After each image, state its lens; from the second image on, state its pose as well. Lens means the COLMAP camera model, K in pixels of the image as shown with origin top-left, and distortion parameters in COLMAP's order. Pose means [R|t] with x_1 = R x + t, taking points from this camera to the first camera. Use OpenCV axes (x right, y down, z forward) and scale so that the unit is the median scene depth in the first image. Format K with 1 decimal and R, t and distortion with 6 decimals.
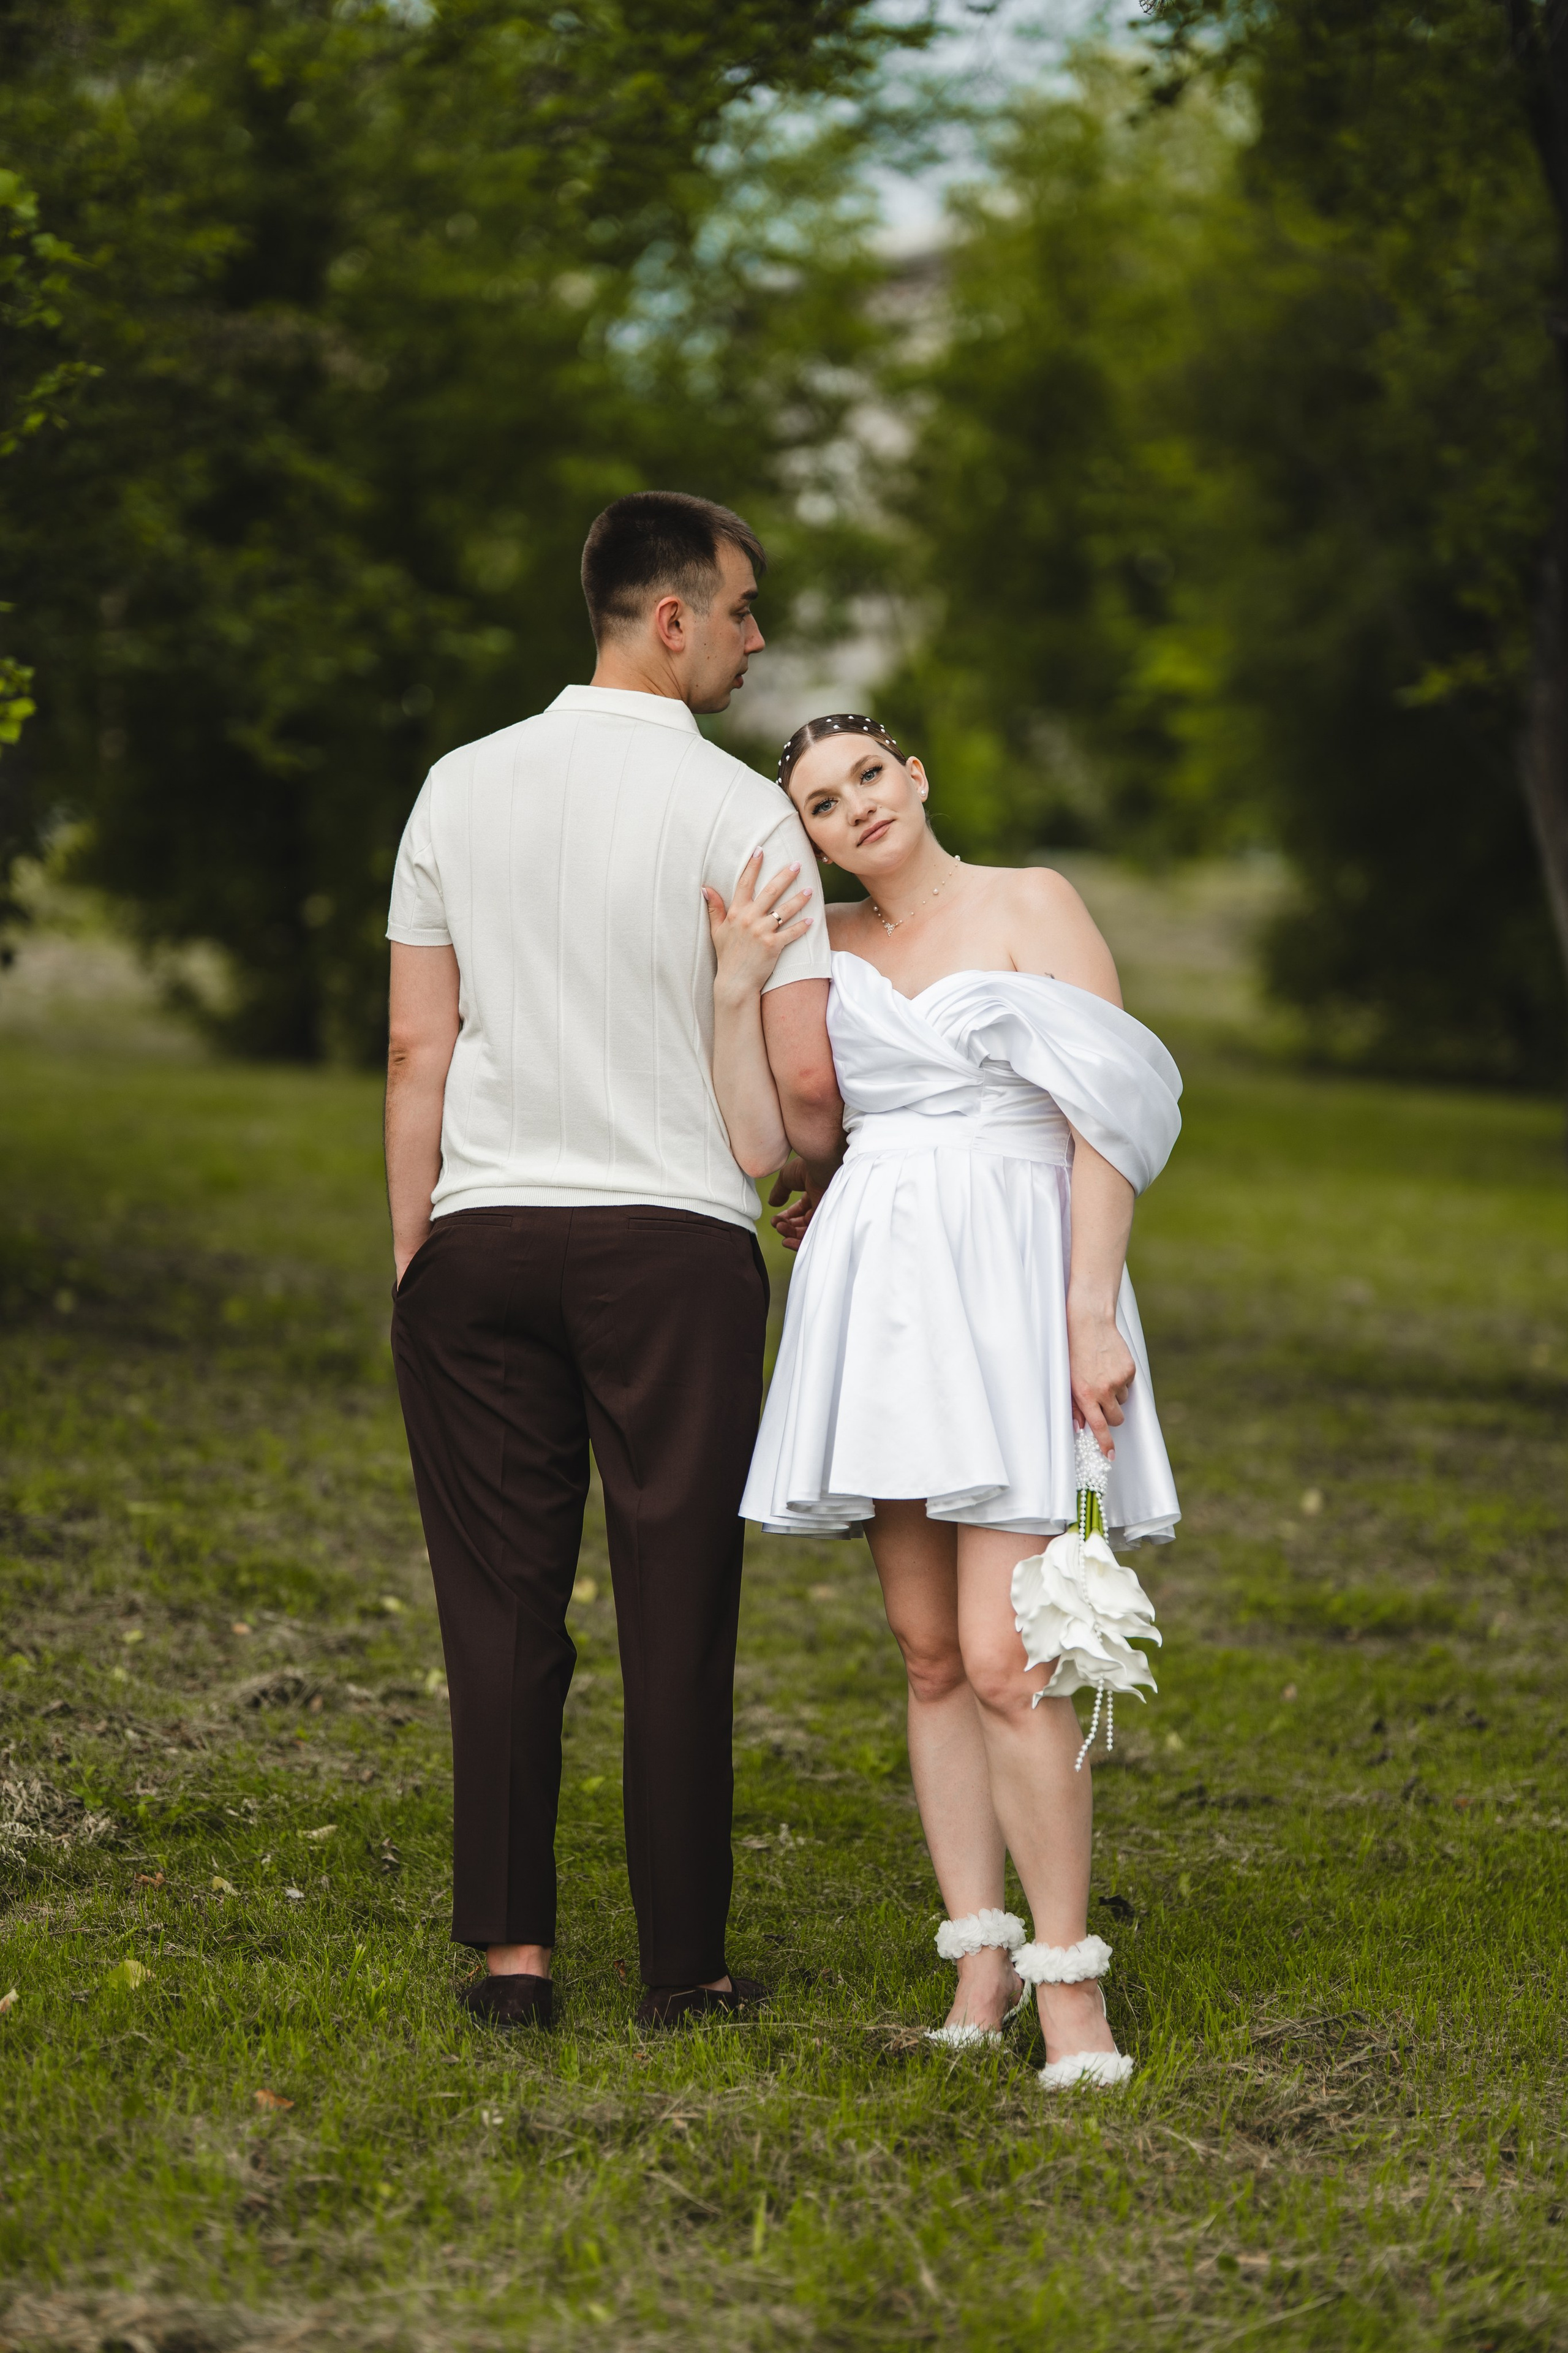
lens RADIAL K [[5734.9, 0, 784.0], [0, 5734.9, 1176.5], [0, 0, 1]] dist [-0.176816, -0.055643]
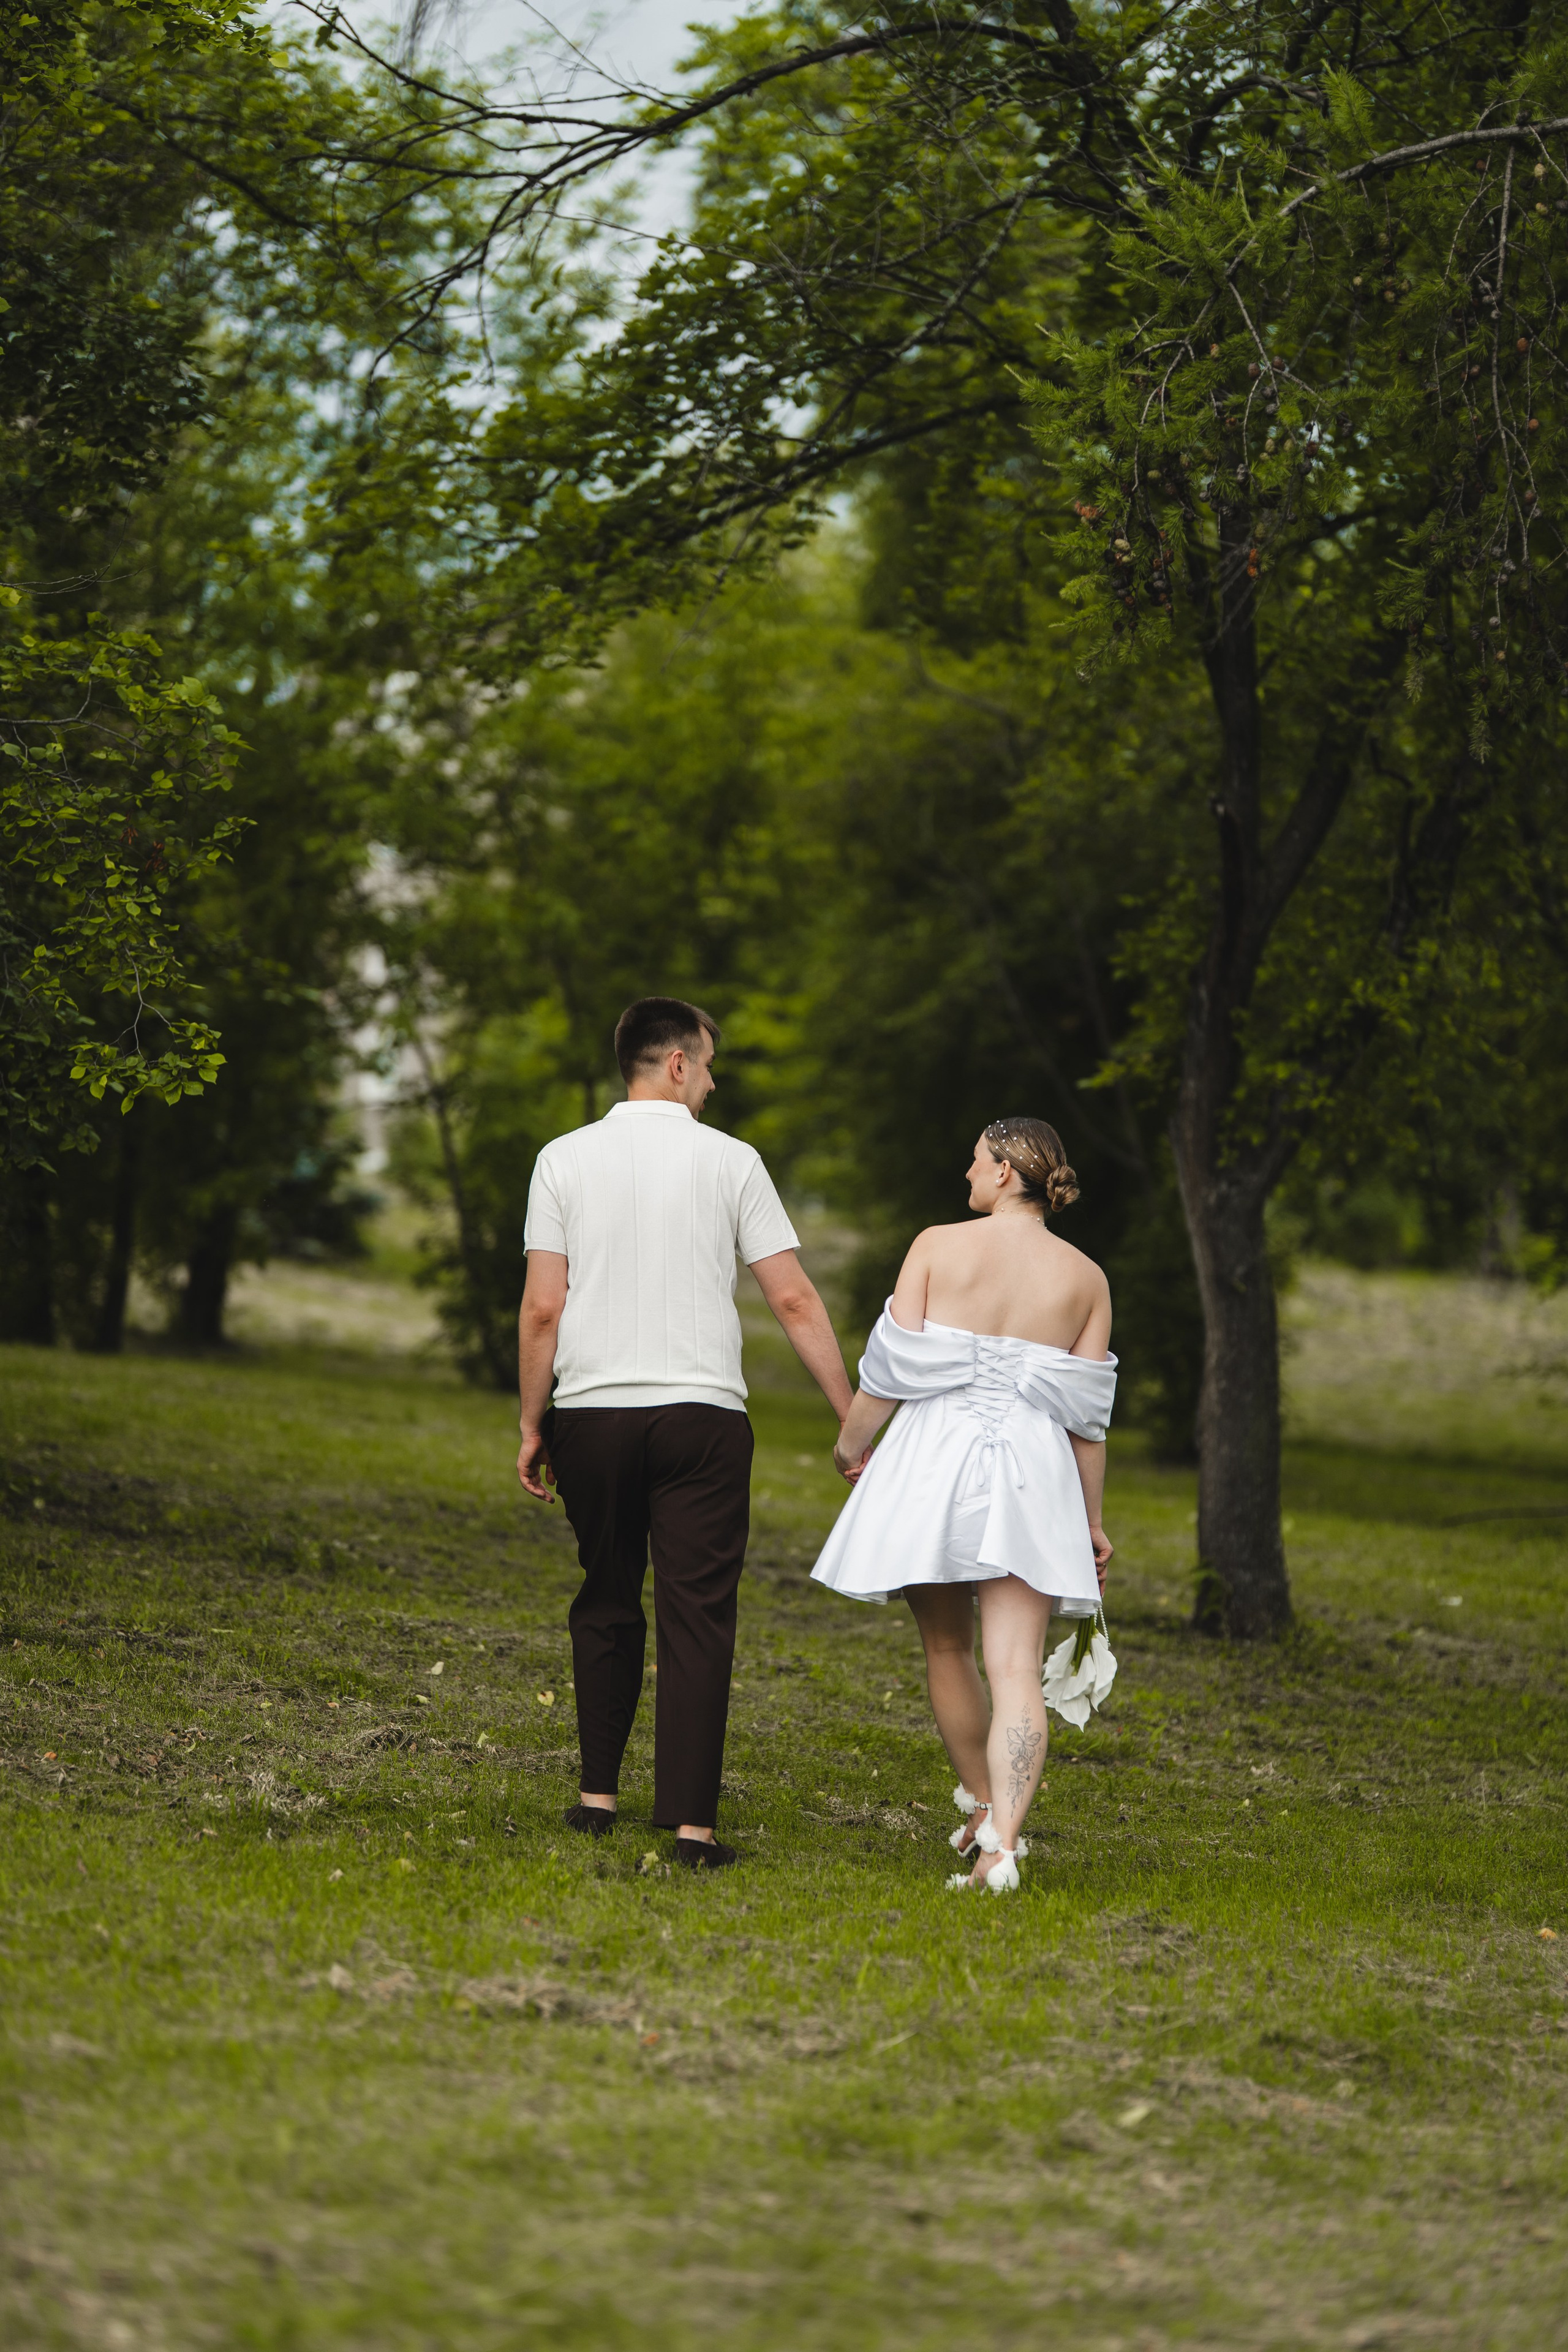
lens RADIAL K [[5733.0, 0, 784.0], [0, 5733.0, 1176.0], [0, 0, 1]] dist [-0.176816, -0.055643]
pose [[0.994988, 0.044918, 0.089343, -0.117193], [-0.039563, 0.997364, -0.060834, 0.029544], [-0.091840, 0.056994, 0.994141, -0.446108]]
